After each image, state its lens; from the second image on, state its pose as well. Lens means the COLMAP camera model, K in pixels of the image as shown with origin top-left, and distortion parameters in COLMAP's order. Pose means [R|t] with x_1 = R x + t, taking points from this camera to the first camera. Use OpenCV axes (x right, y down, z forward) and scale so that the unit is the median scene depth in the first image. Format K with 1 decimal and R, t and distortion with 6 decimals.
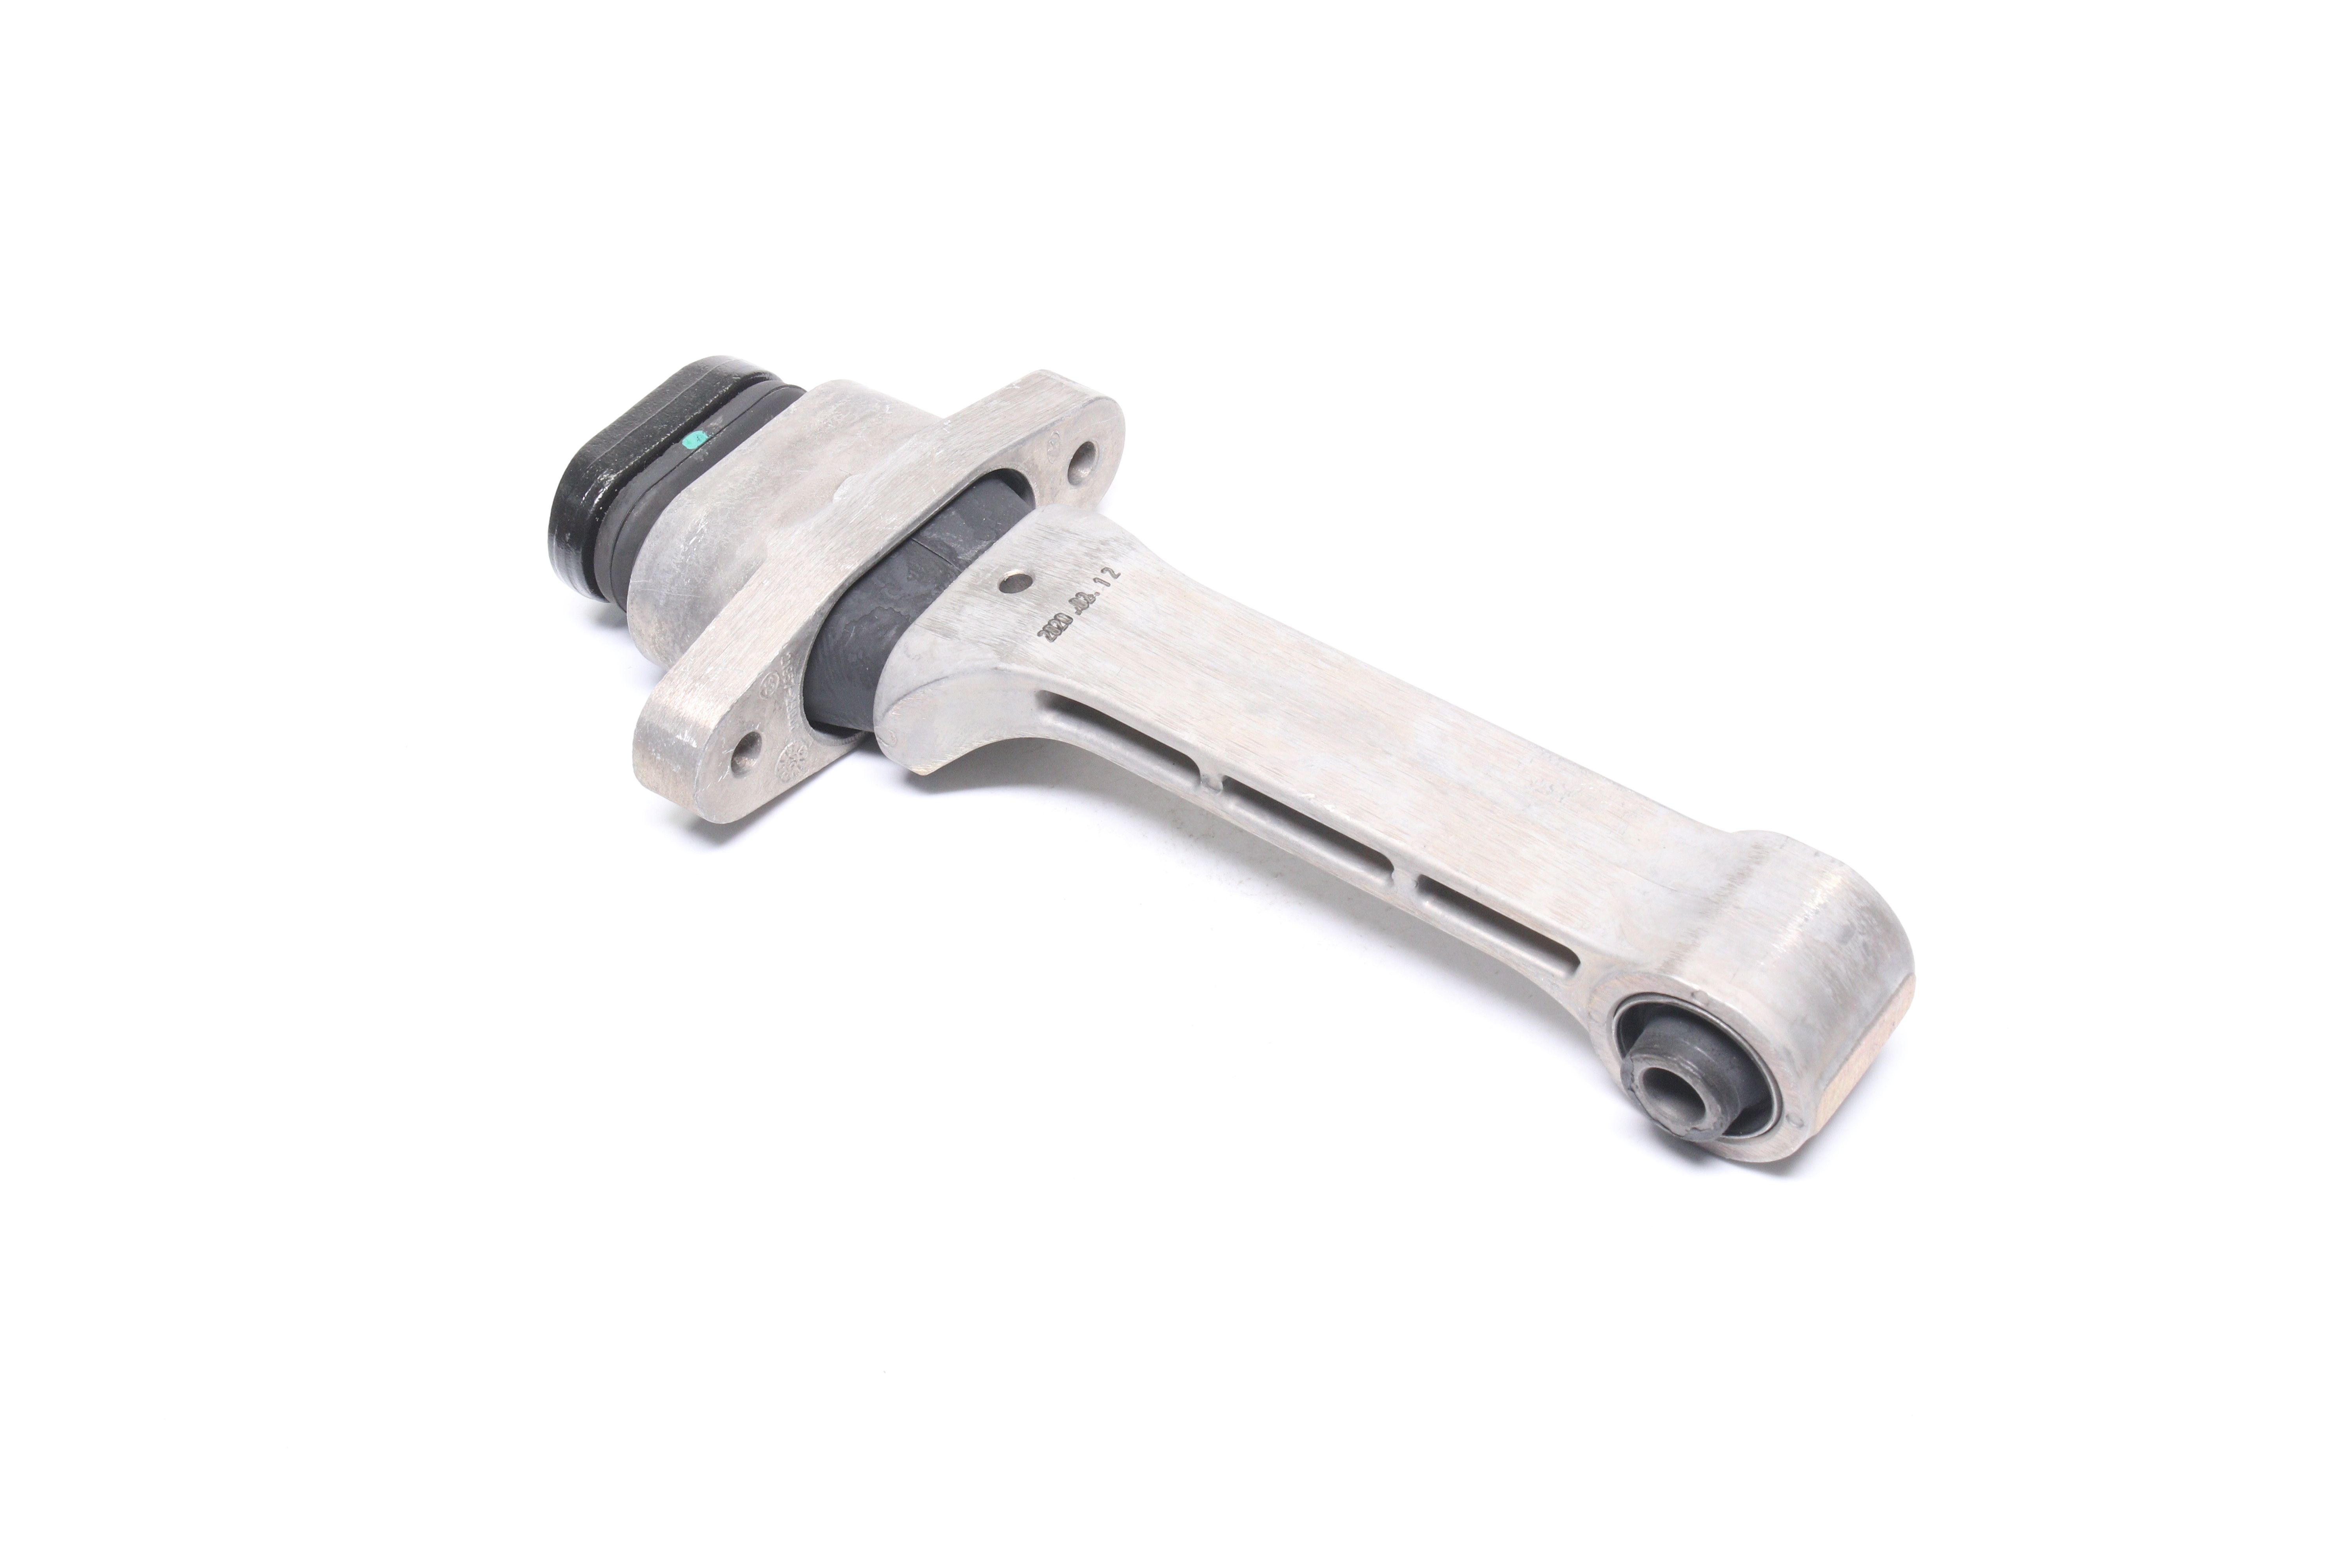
lens RADIAL K [[3415.7, 0, 1172.9], [0, 3415.7, 779.9], [0, 0, 1]] dist [0.001393, 0.000000]
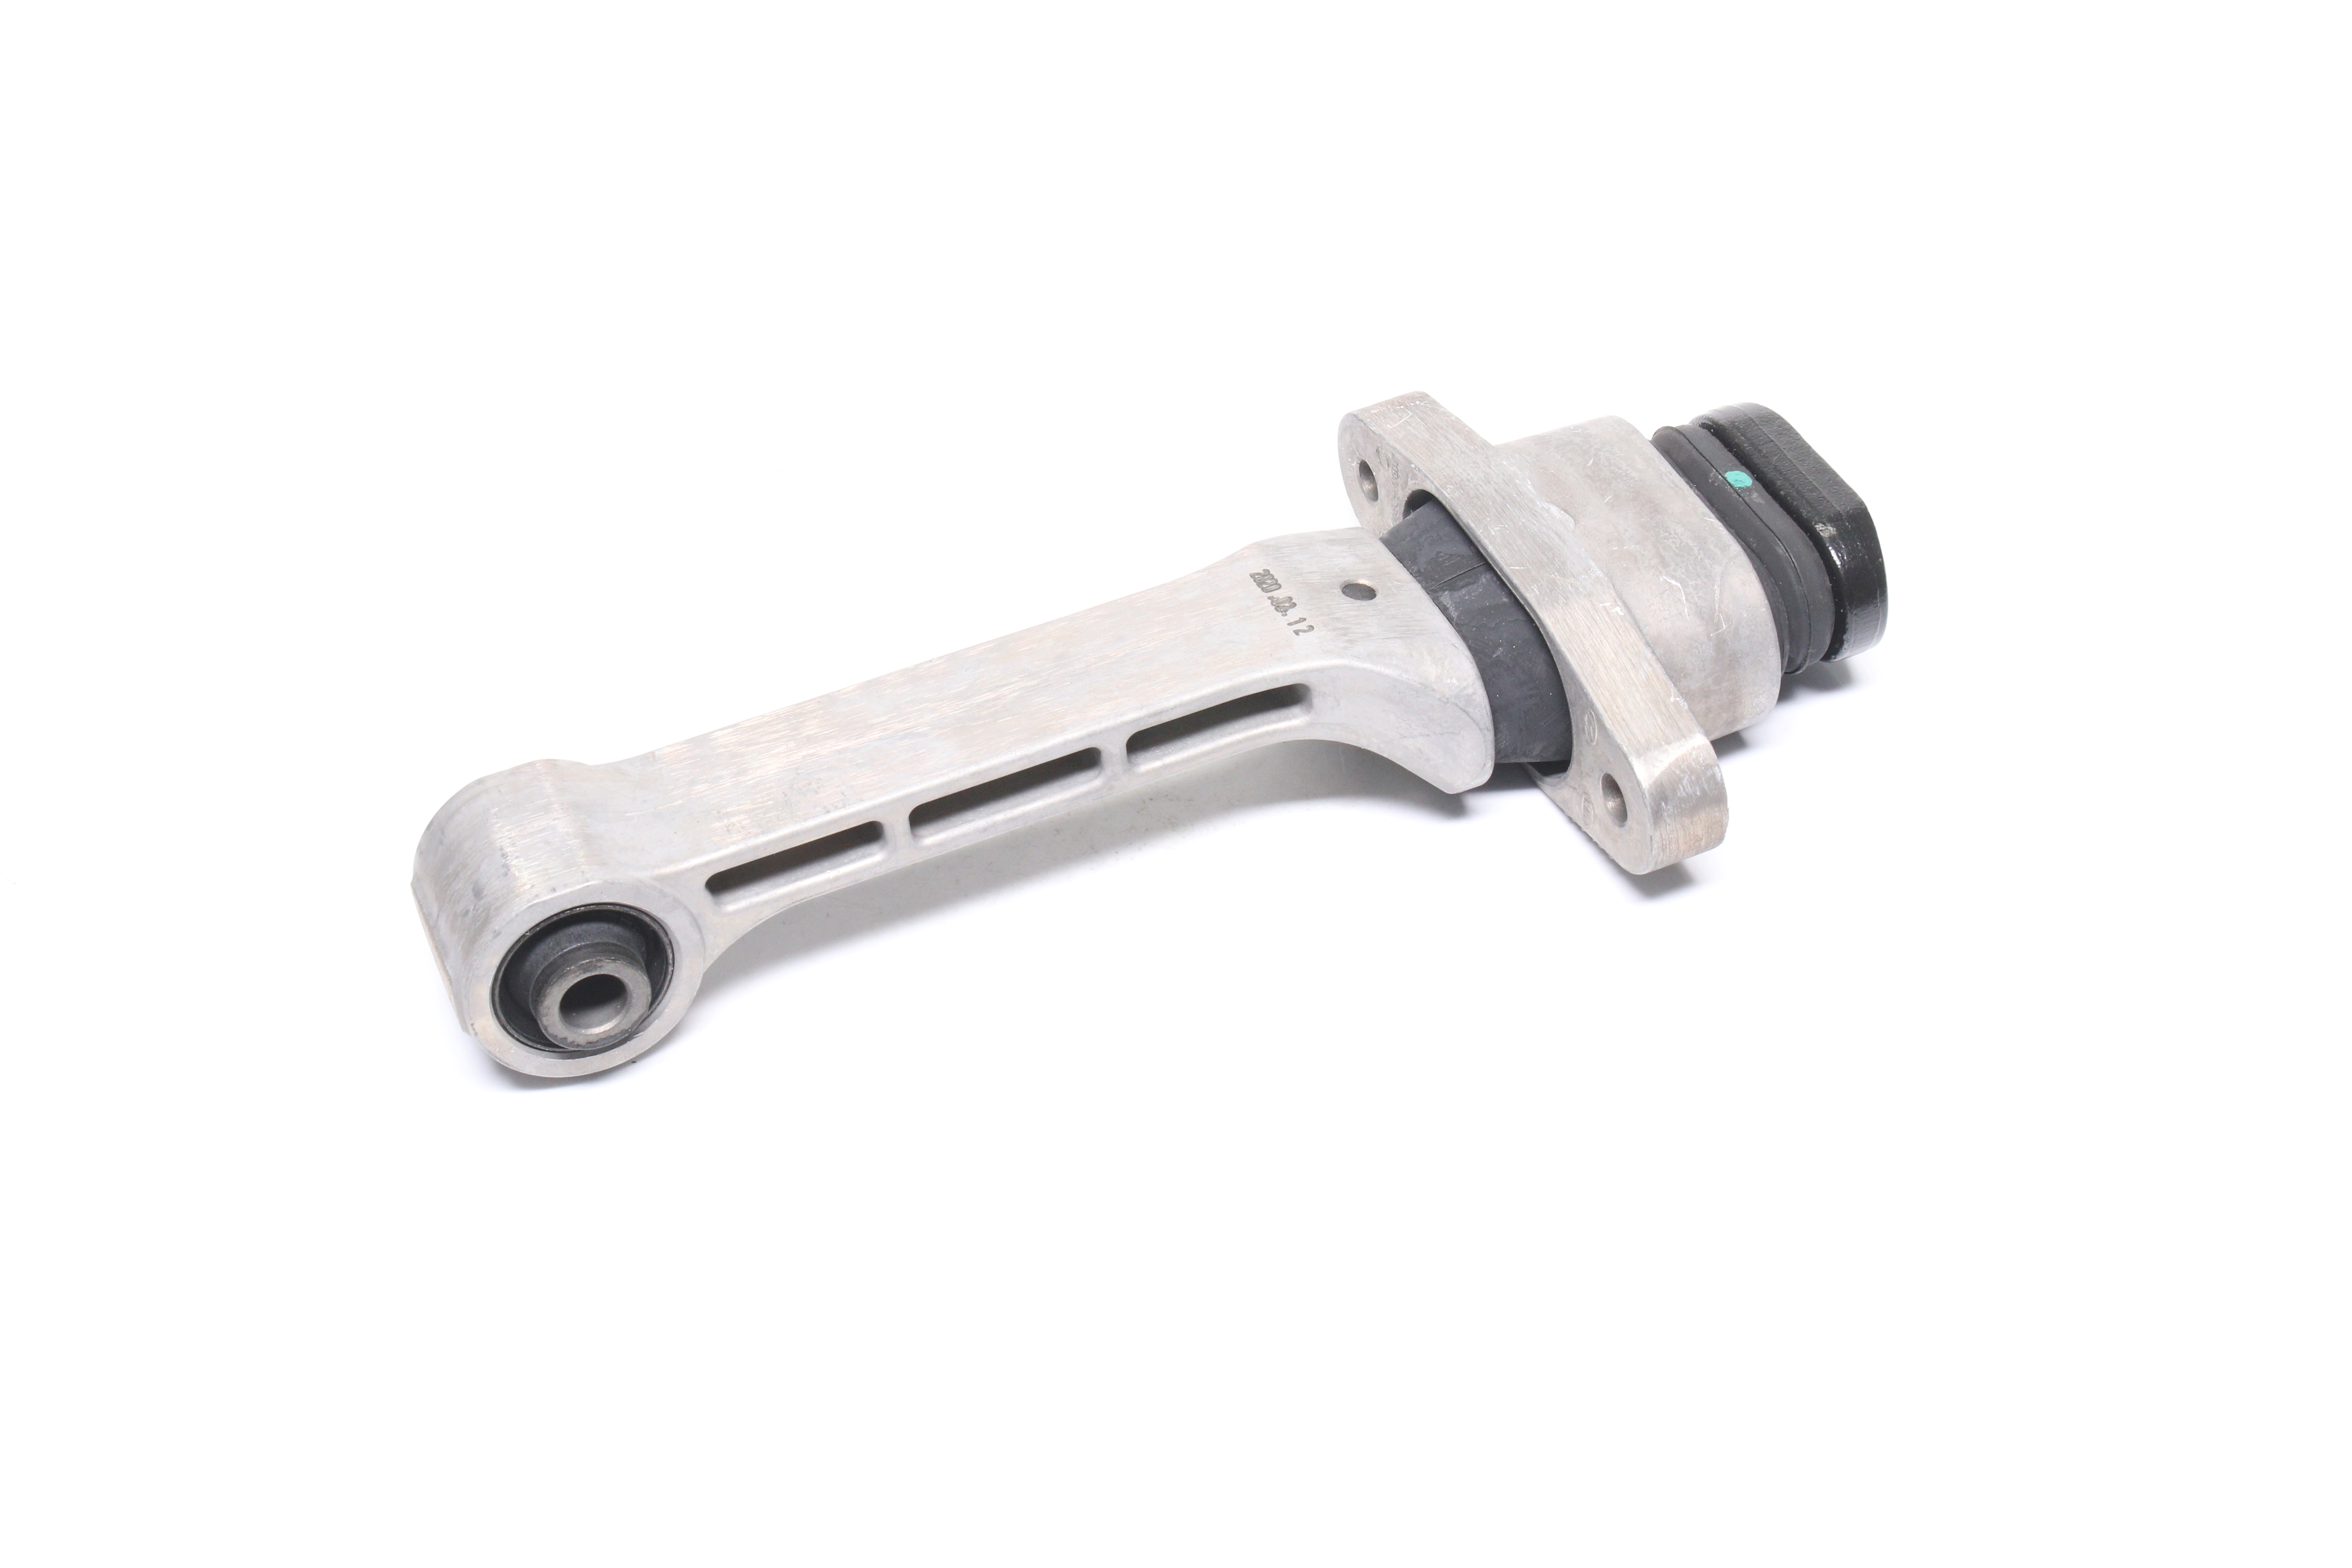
lens RADIAL K [[3415.7, 0, 1167.9], [0, 3415.7, 787.1], [0, 0, 1]] dist [0.001393, 0.000000]
pose [[-0.497914, 0.640959, -0.584169, 0.601290], [-0.568858, 0.267048, 0.777872, -0.787266], [0.654586, 0.719623, 0.231648, 0.777813]]
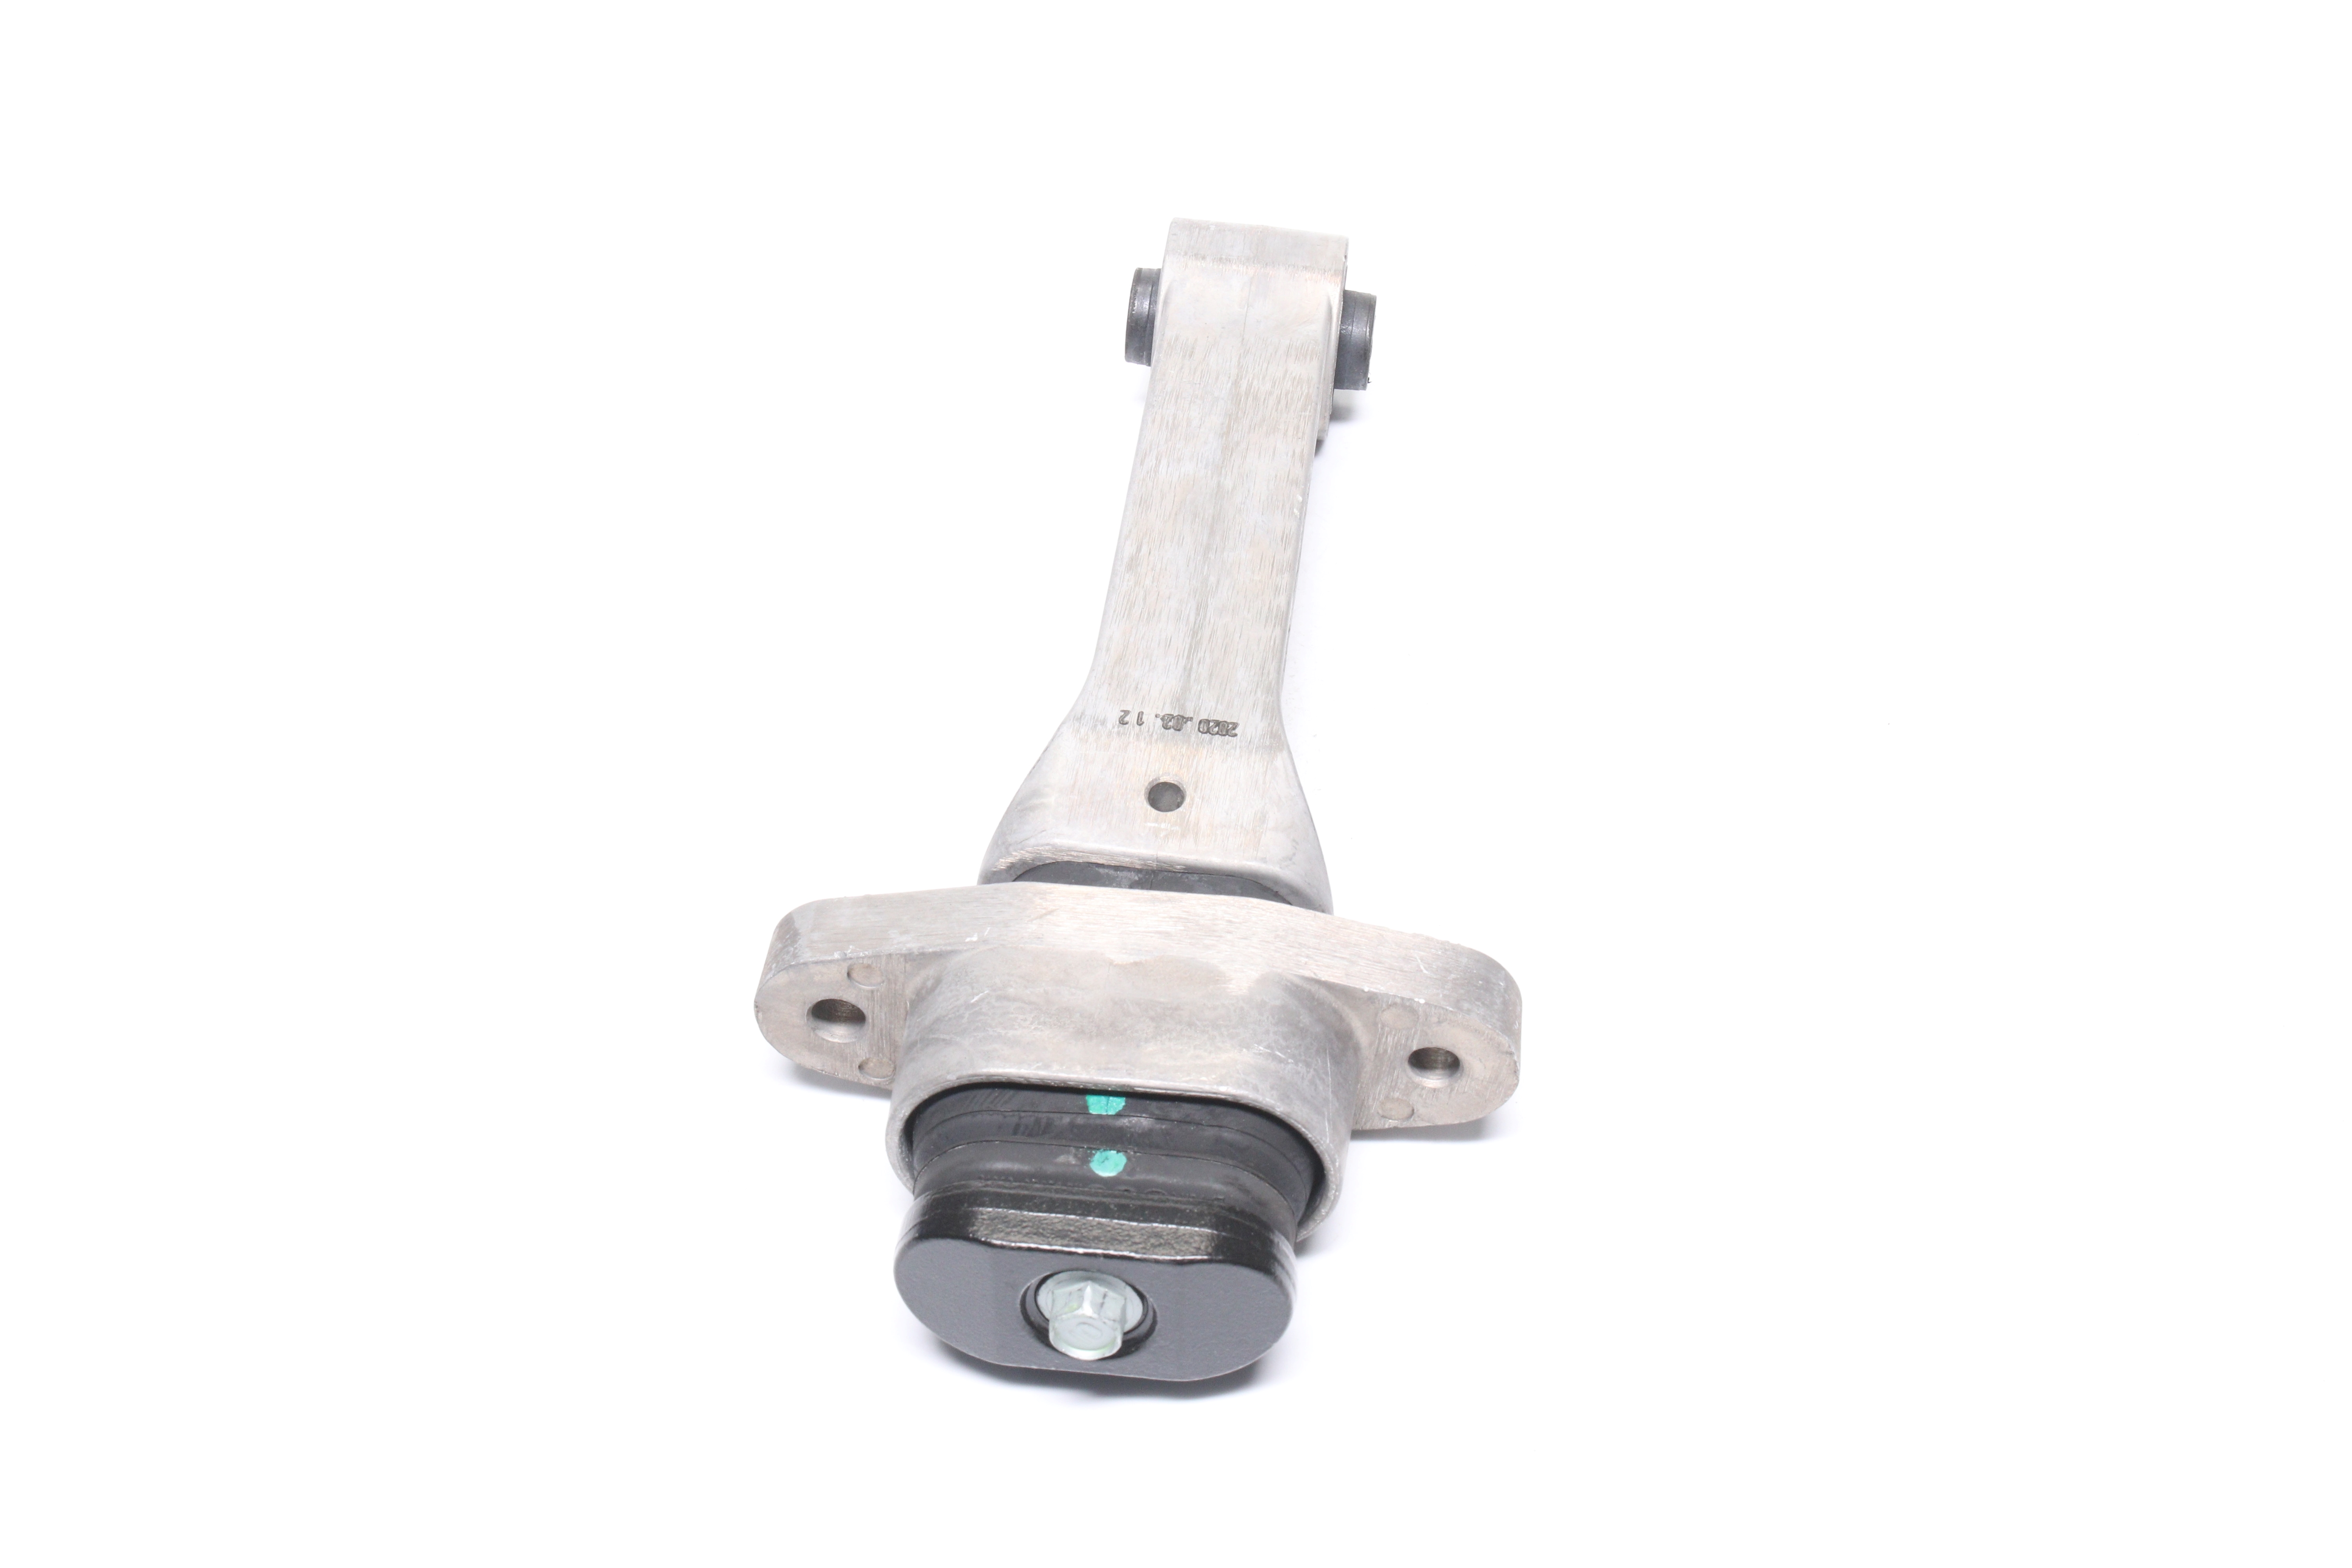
lens RADIAL K [[3415.7, 0, 1177.5], [0, 3415.7, 785.9], [0, 0, 1]] dist [0.001393, 0.000000]
pose [[-0.500291, -0.570336, 0.651480, -0.657455], [0.630901, 0.275205, 0.725415, -0.737212], [-0.593020, 0.773938, 0.222143, 0.791860]]
